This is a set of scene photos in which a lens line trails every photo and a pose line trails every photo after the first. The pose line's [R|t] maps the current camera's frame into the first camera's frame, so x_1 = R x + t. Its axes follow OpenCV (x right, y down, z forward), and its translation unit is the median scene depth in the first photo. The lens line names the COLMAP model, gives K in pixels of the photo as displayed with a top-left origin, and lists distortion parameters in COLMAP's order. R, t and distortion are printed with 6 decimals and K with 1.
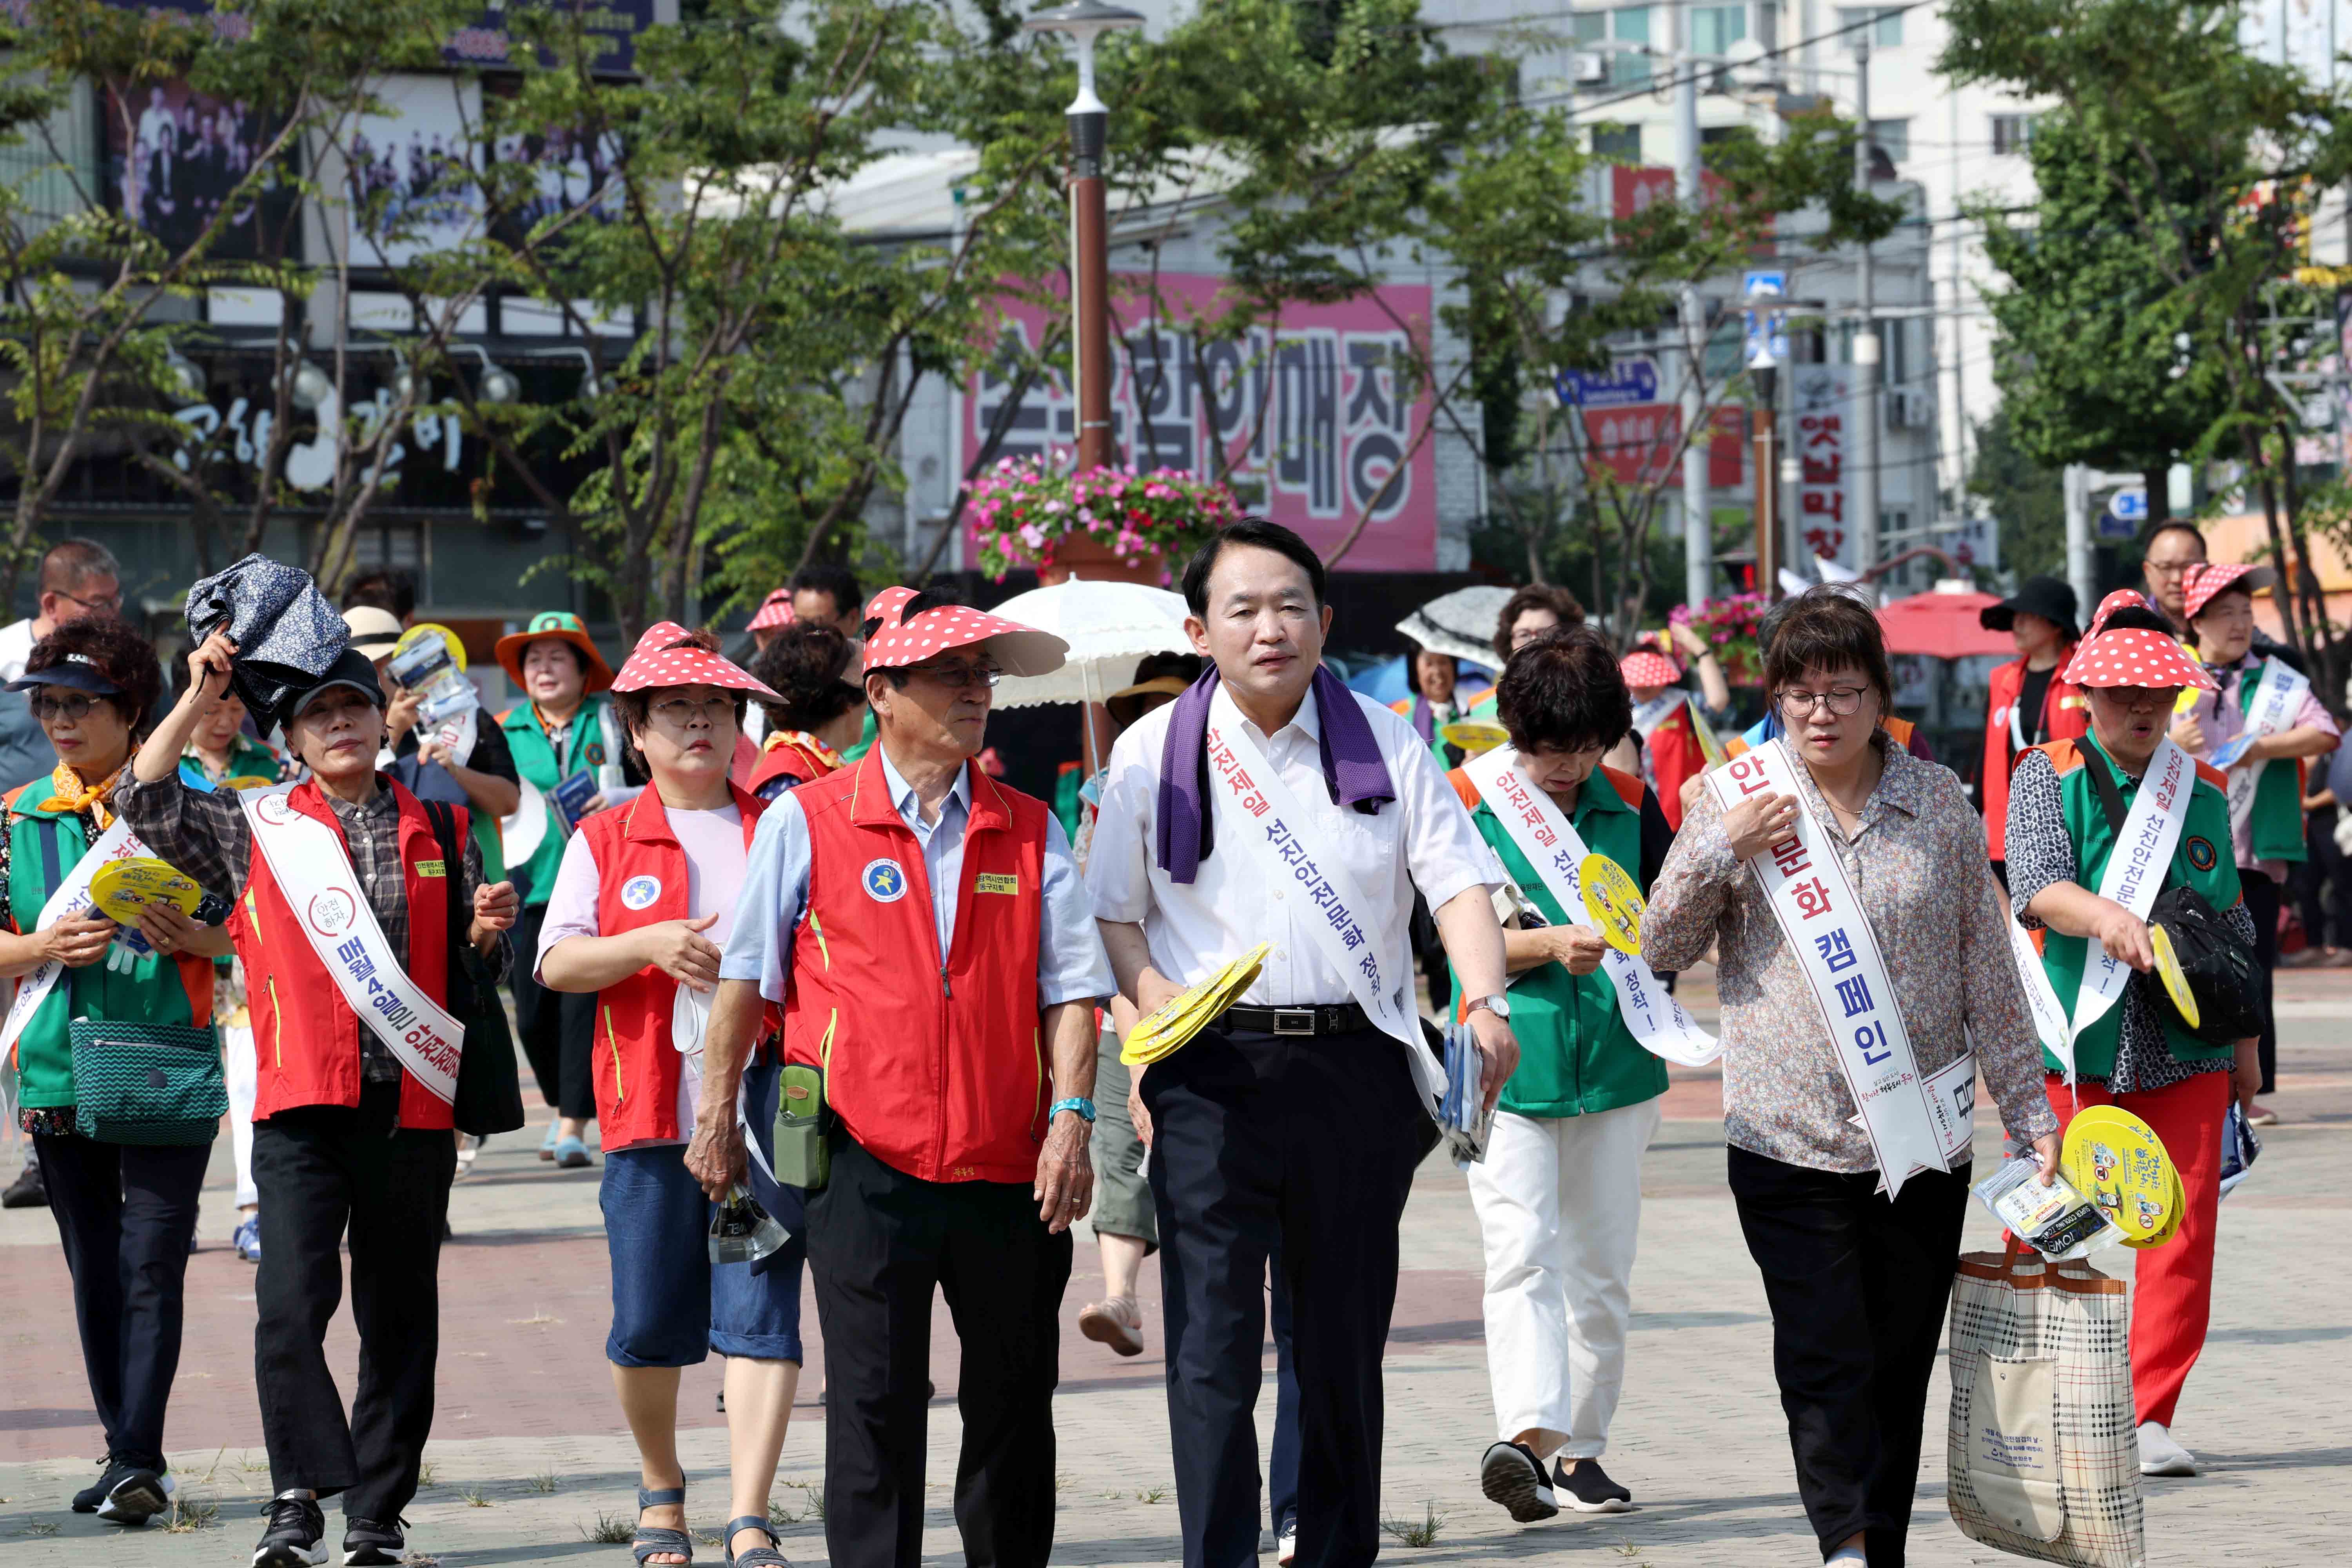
lens RADIAL K [[15545.8, 0, 1176.0], [0, 15545.8, 784.0], [0, 0, 1]] dist [0.341589, 199.697687]
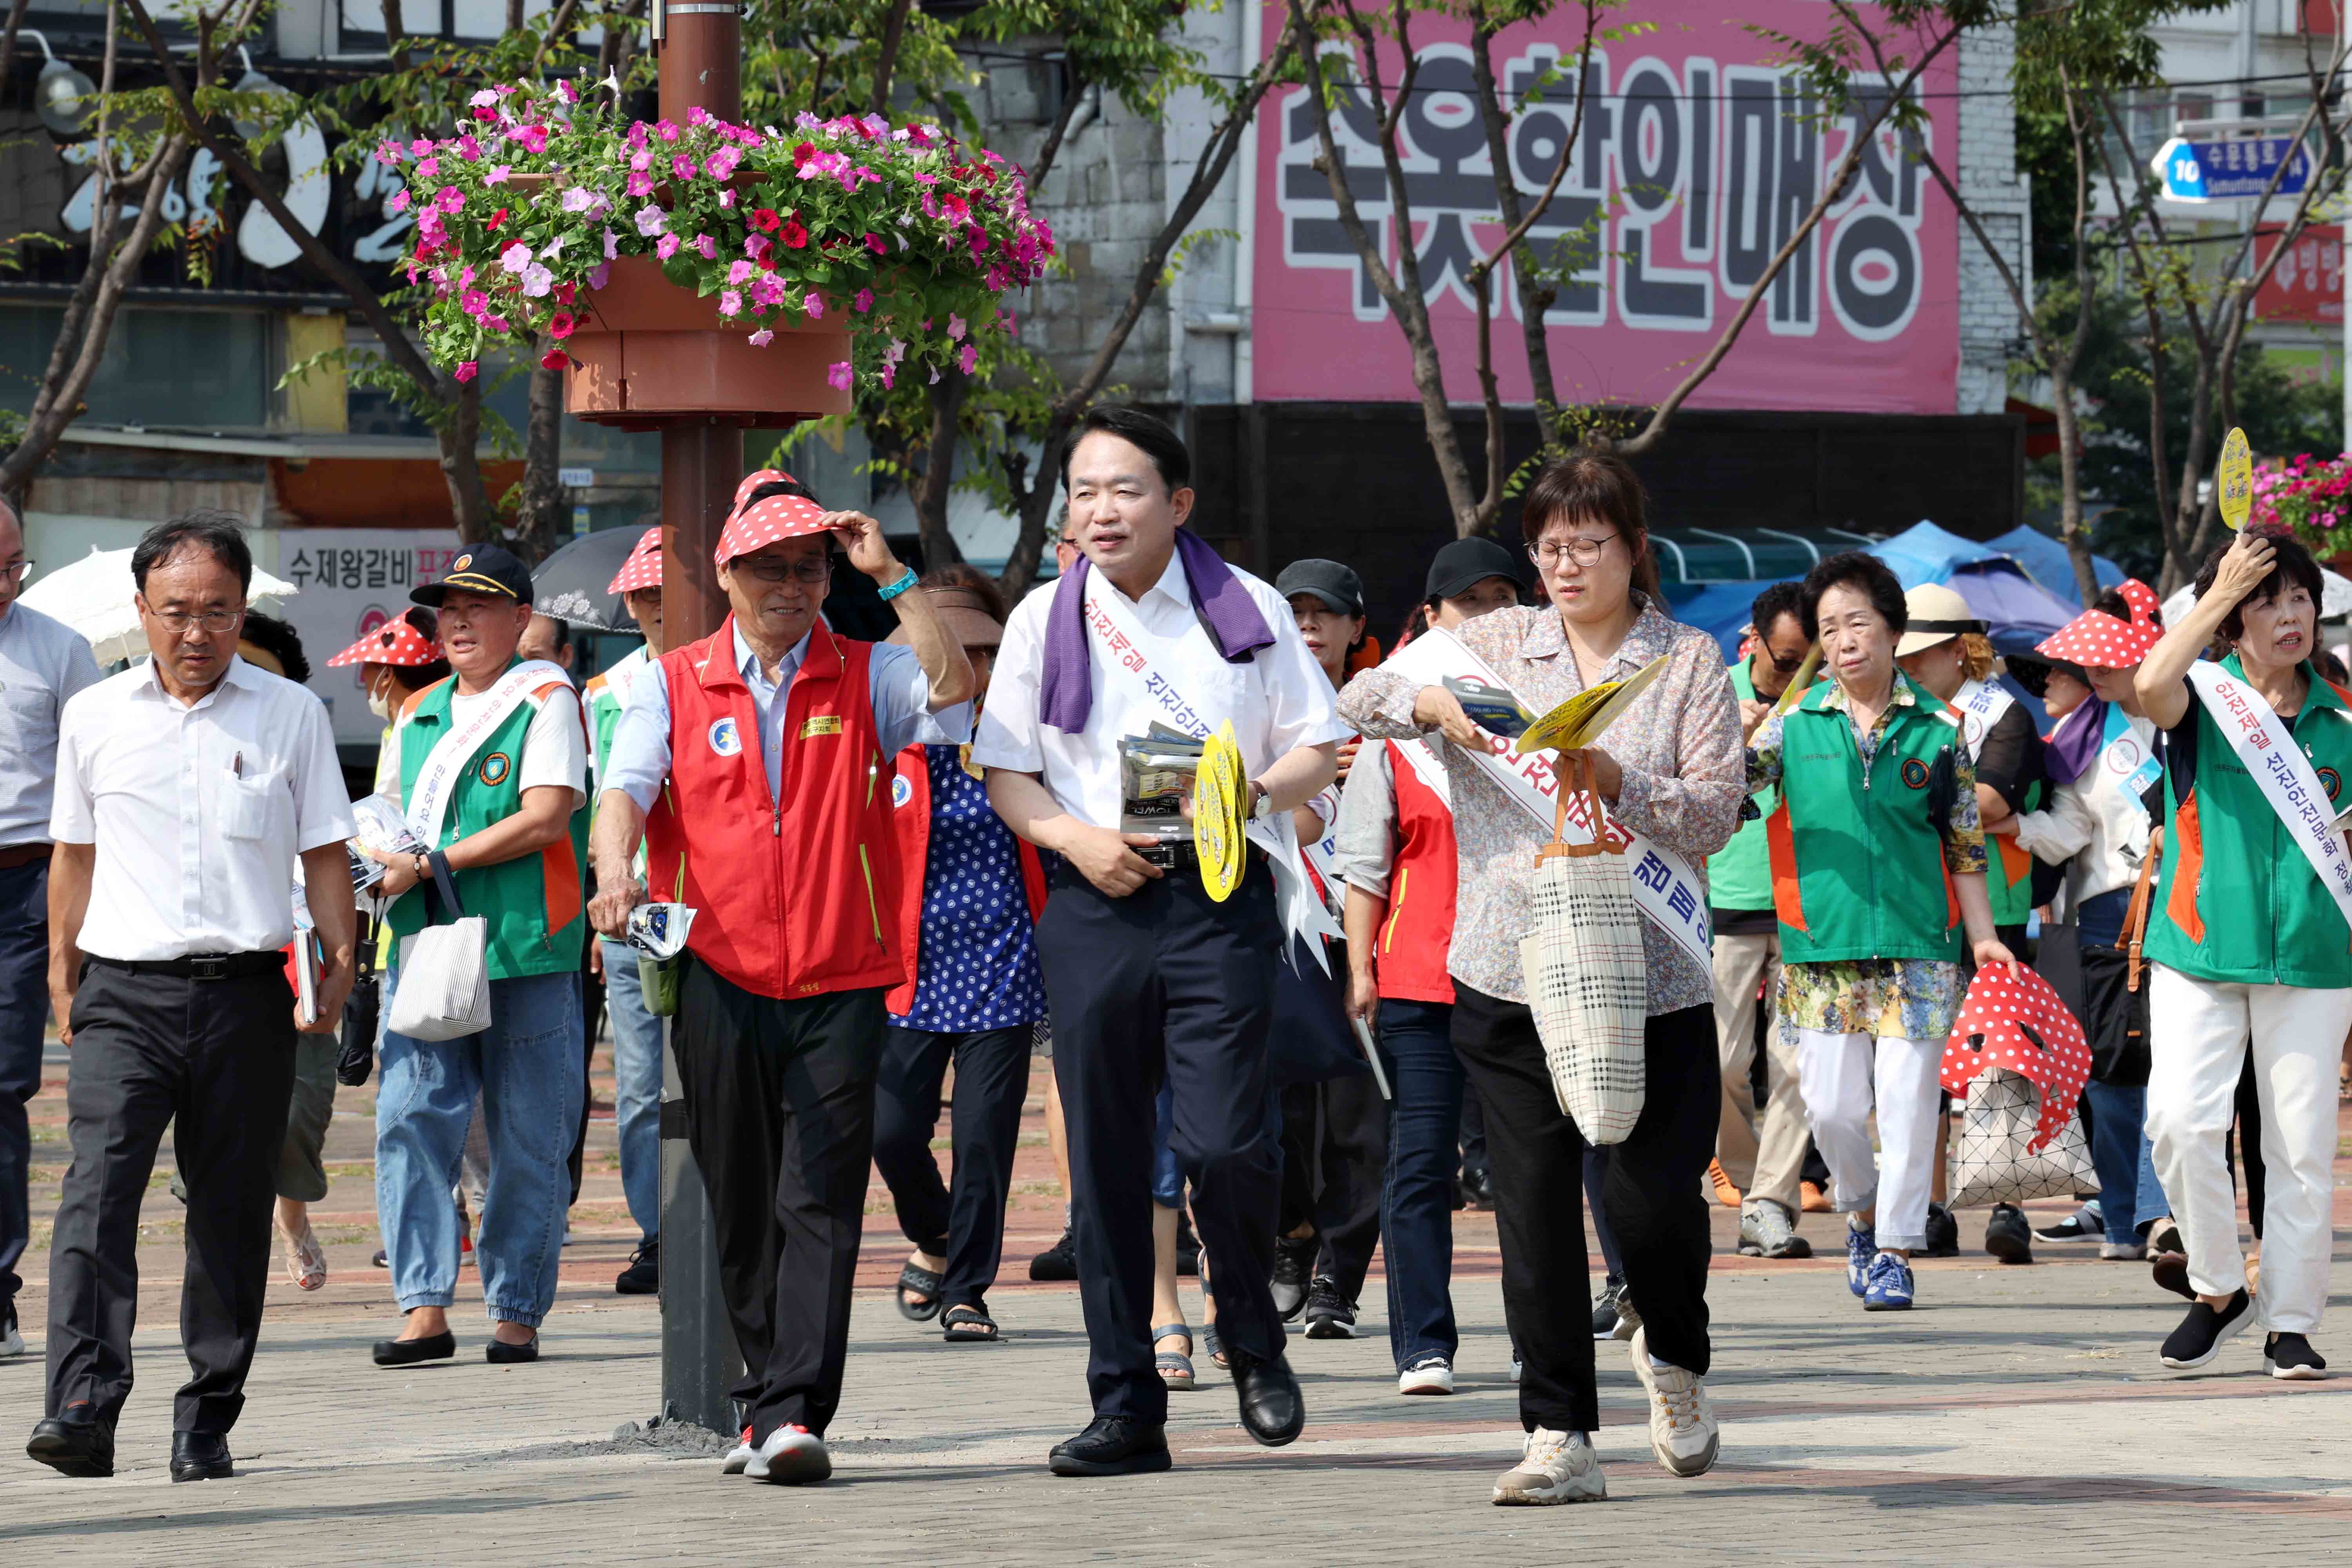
lens RADIAL K [[15545.8, 0, 1176.0], [0, 15545.8, 784.0], [0, 0, 1]] dist [0.341589, 199.697687]
pose [[0.998827, 0.016659, -0.045455, 0.015208], [-0.016230, 0.999820, 0.009787, -0.003577], [0.045610, -0.009038, 0.998918, 0.321166]]
